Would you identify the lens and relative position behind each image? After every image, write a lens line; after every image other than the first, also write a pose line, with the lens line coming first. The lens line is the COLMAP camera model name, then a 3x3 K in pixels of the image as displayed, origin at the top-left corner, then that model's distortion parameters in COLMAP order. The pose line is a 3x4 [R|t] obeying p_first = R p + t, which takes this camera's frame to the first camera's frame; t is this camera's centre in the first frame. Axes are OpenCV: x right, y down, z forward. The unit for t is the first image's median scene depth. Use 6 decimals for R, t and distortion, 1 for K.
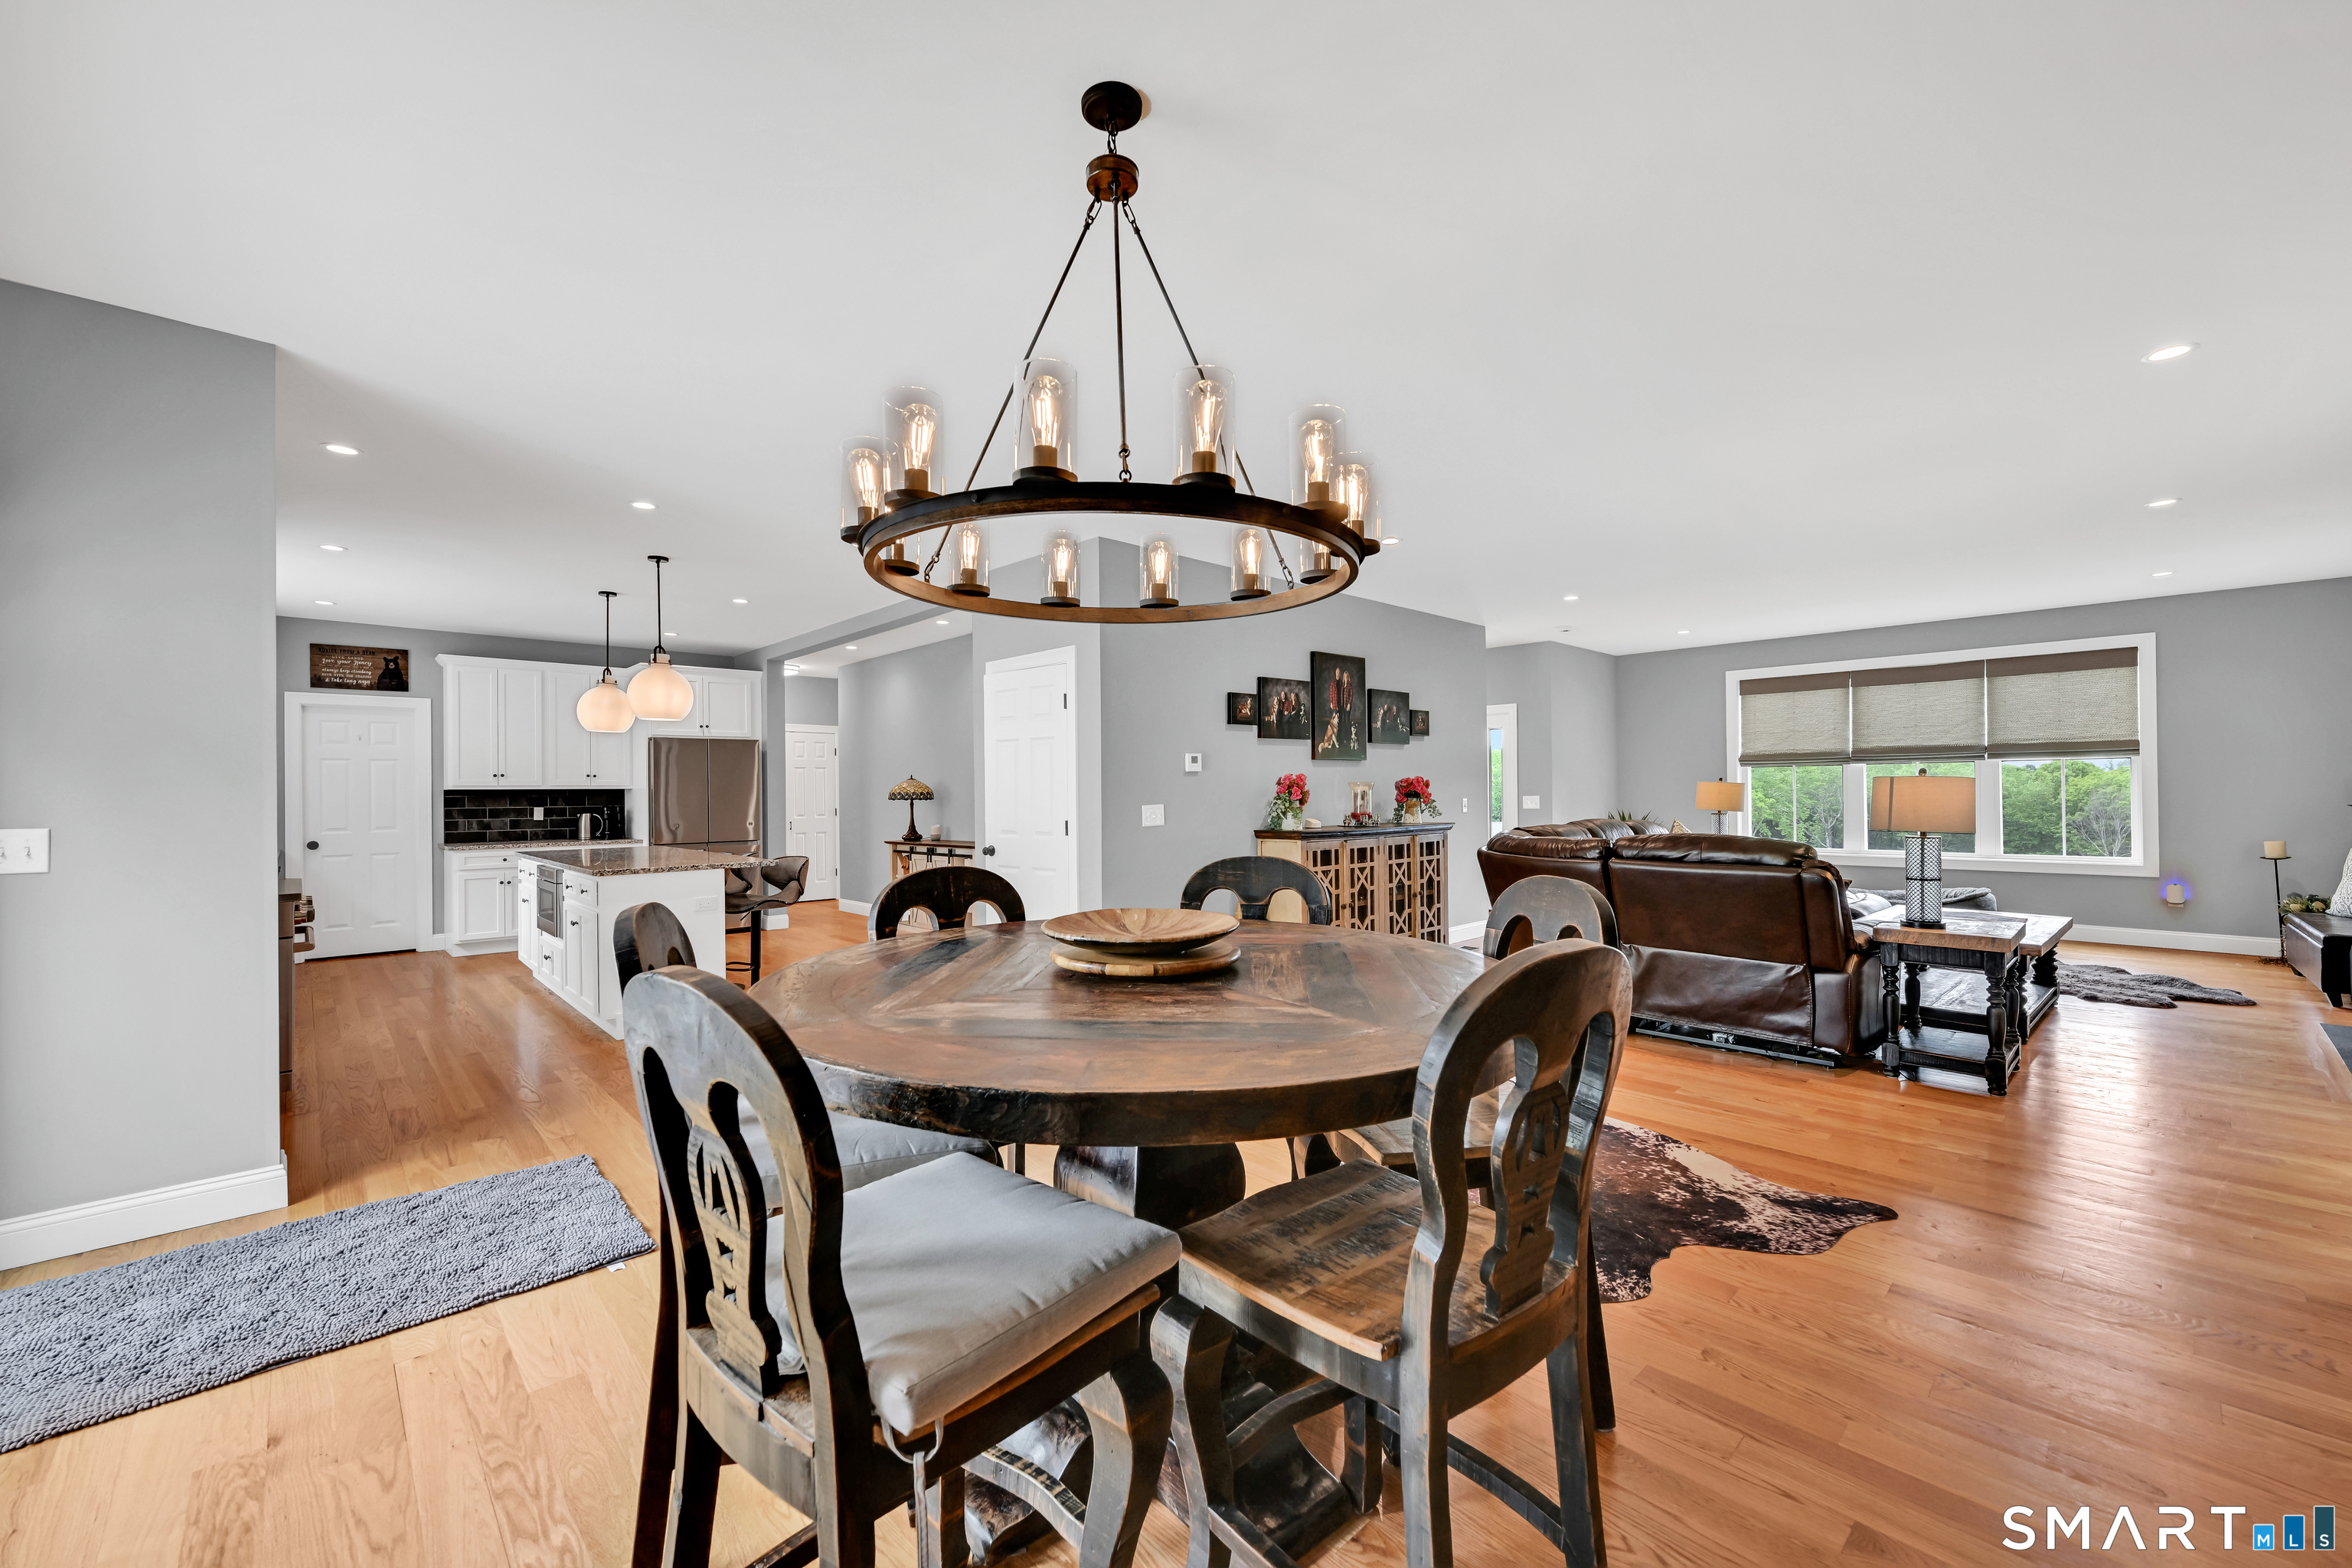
lens RADIAL K [[946.3, 0, 1193.9], [0, 946.3, 788.7], [0, 0, 1]] dist [-0.002938, 0.001021]
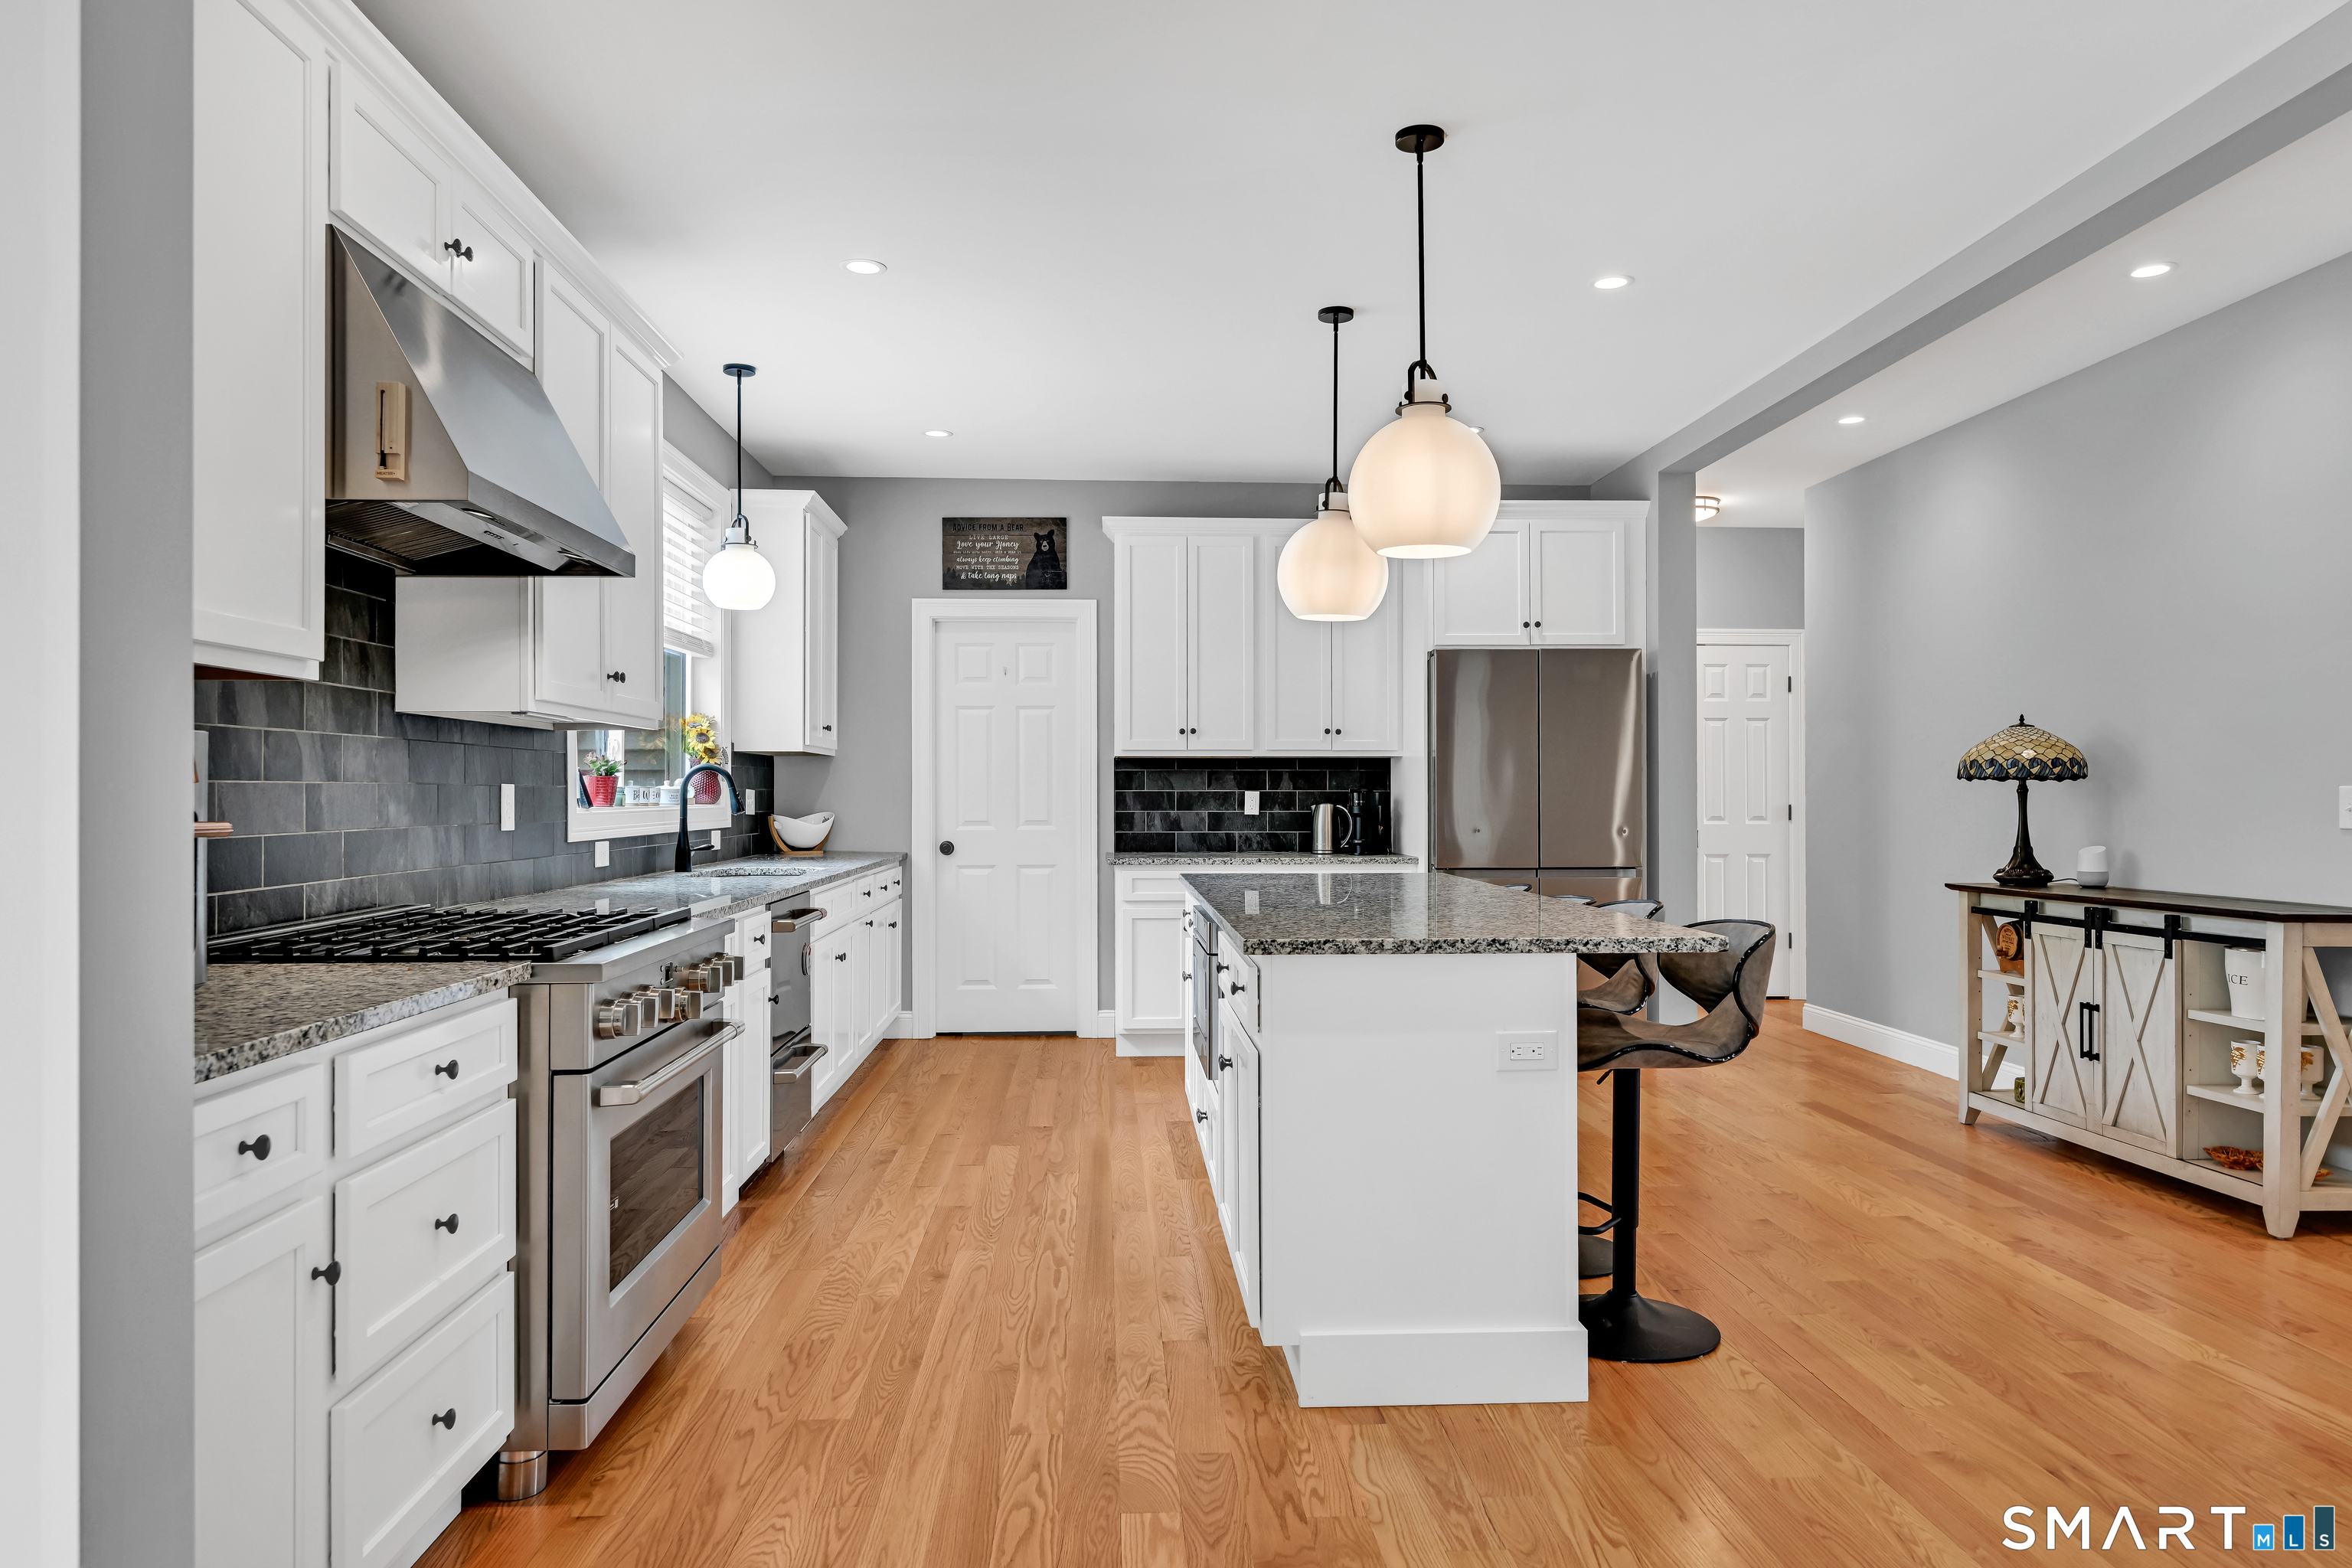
lens RADIAL K [[1524.2, 0, 1154.2], [0, 1524.2, 789.0], [0, 0, 1]] dist [-0.004135, 0.005049]
pose [[0.747970, 0.006543, -0.663700, -0.169710], [-0.004440, 0.999978, 0.004854, 0.015763], [0.663717, -0.000684, 0.747983, 0.337518]]
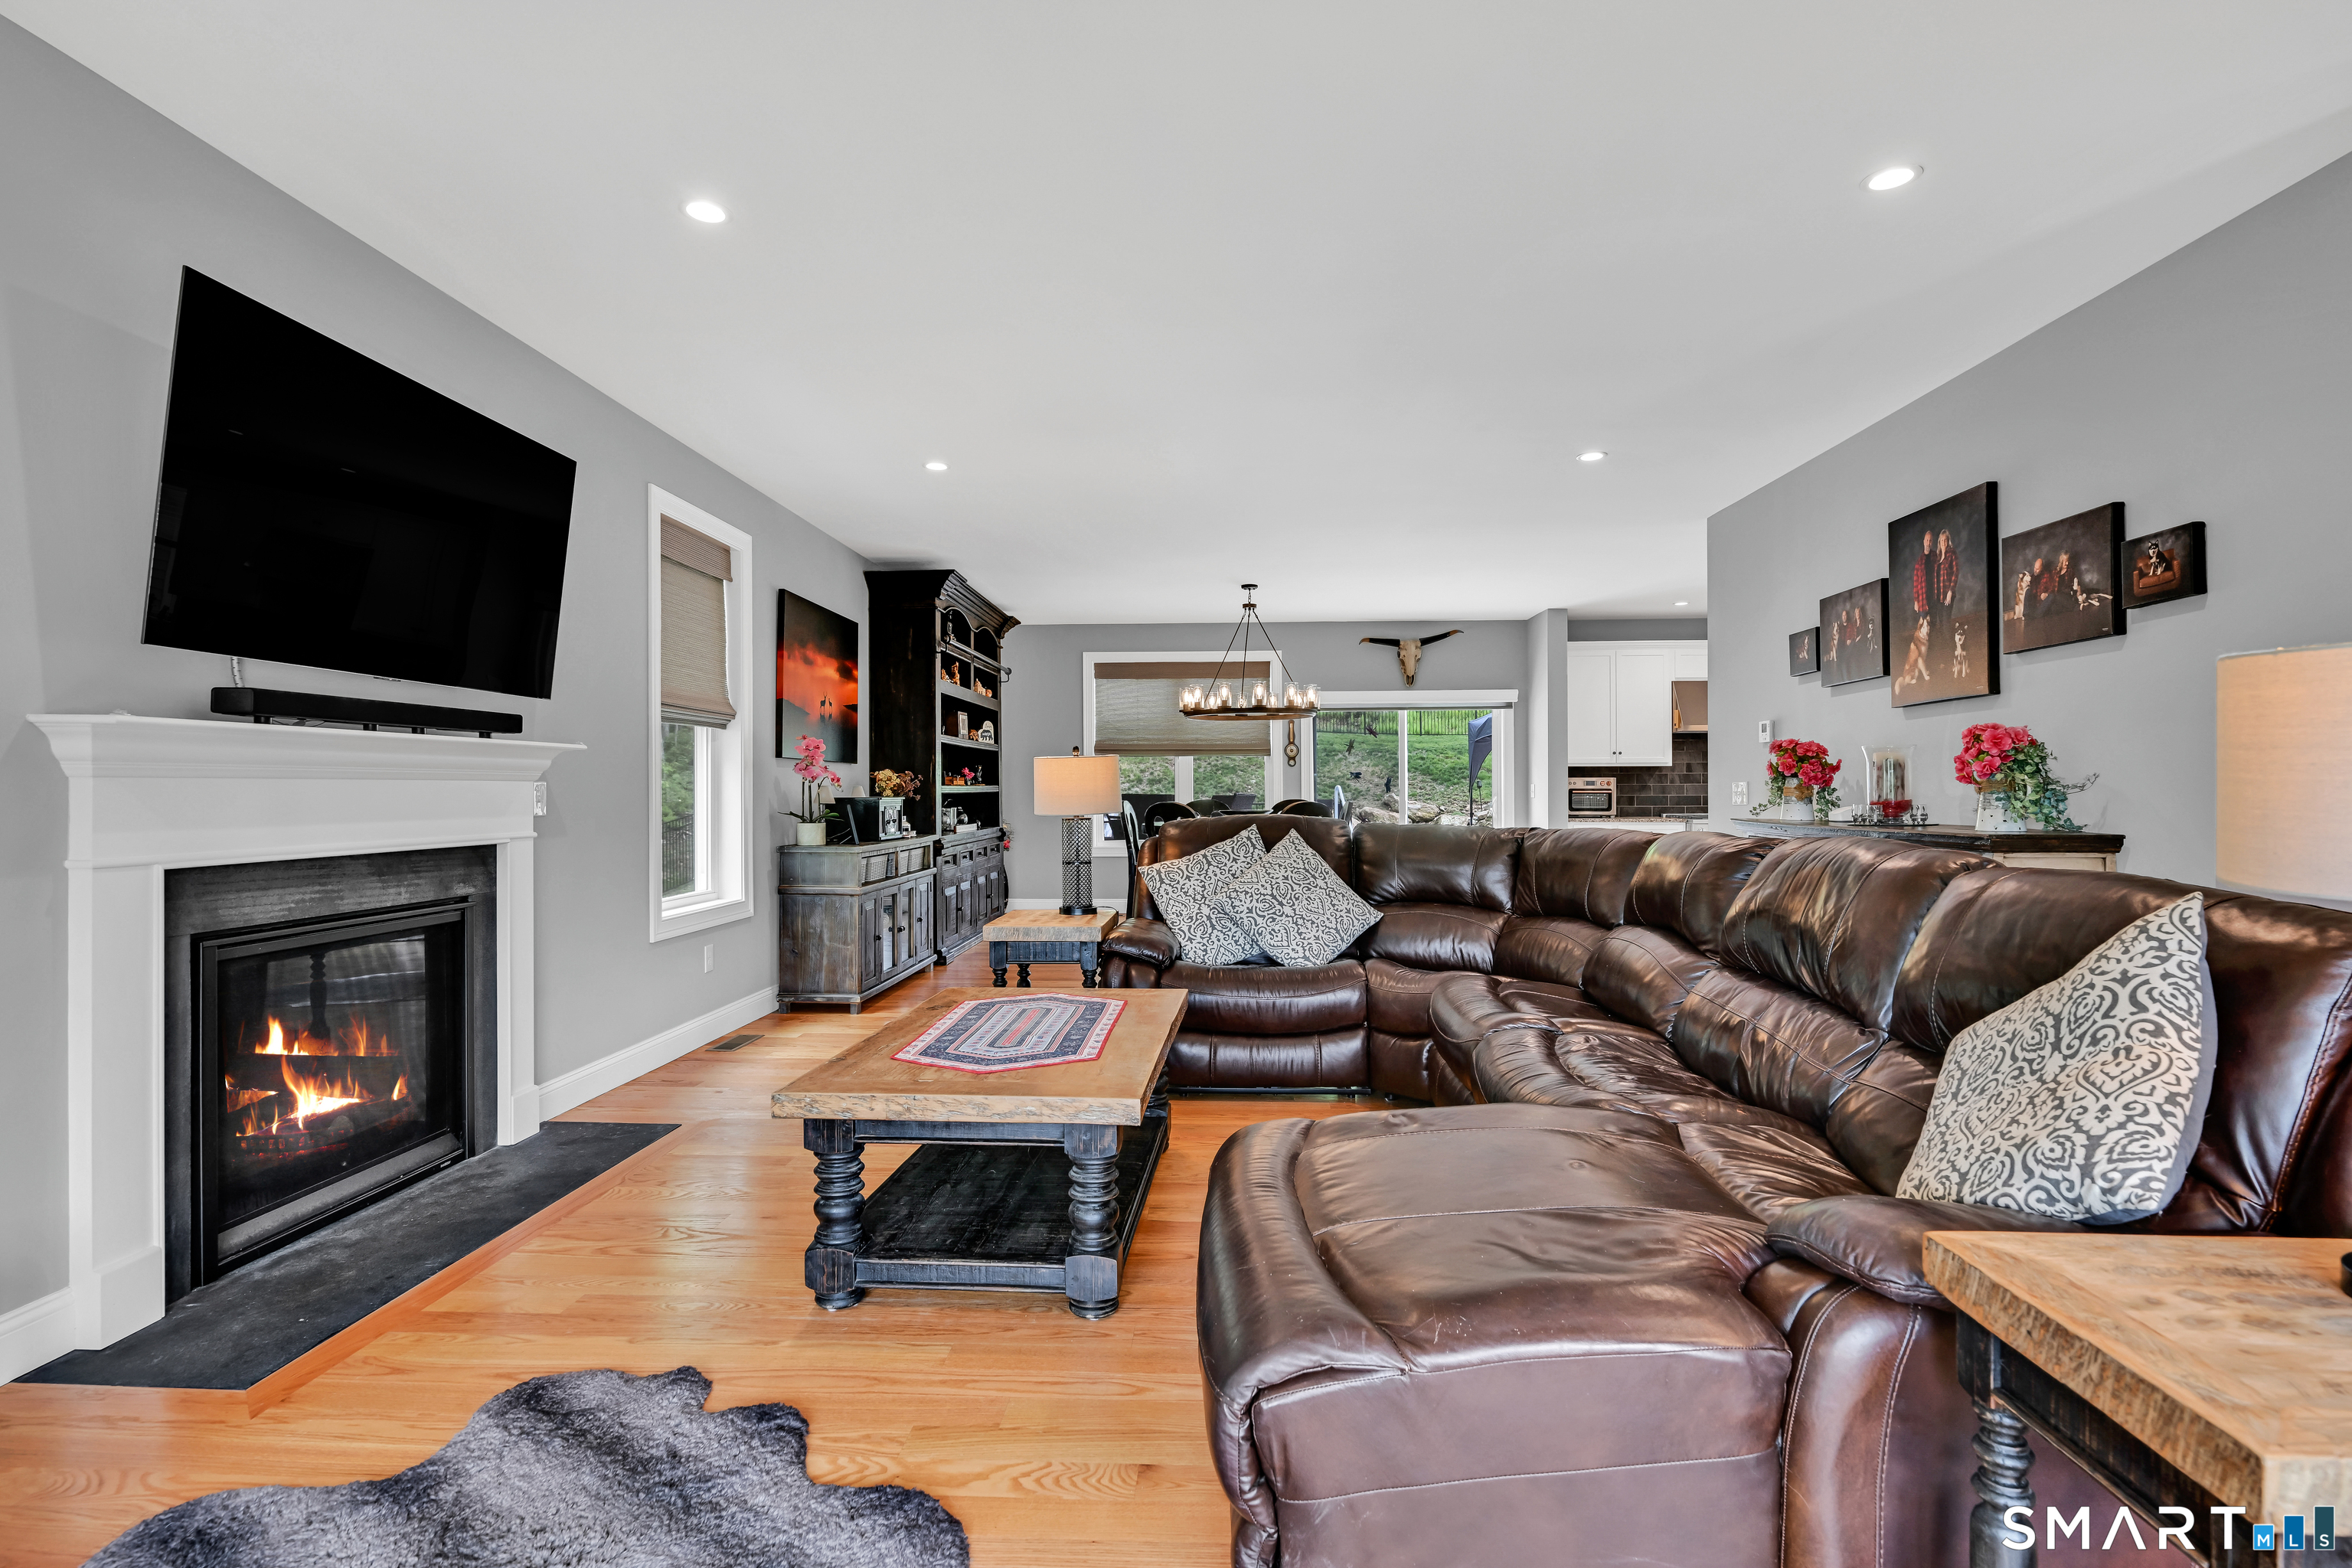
lens RADIAL K [[1127.2, 0, 1199.2], [0, 1127.2, 787.7], [0, 0, 1]] dist [0.002332, -0.000214]
pose [[-0.719763, 0.010806, -0.694136, 0.787803], [0.012292, 0.999920, 0.002821, 0.009671], [0.694111, -0.006502, -0.719838, 1.028901]]
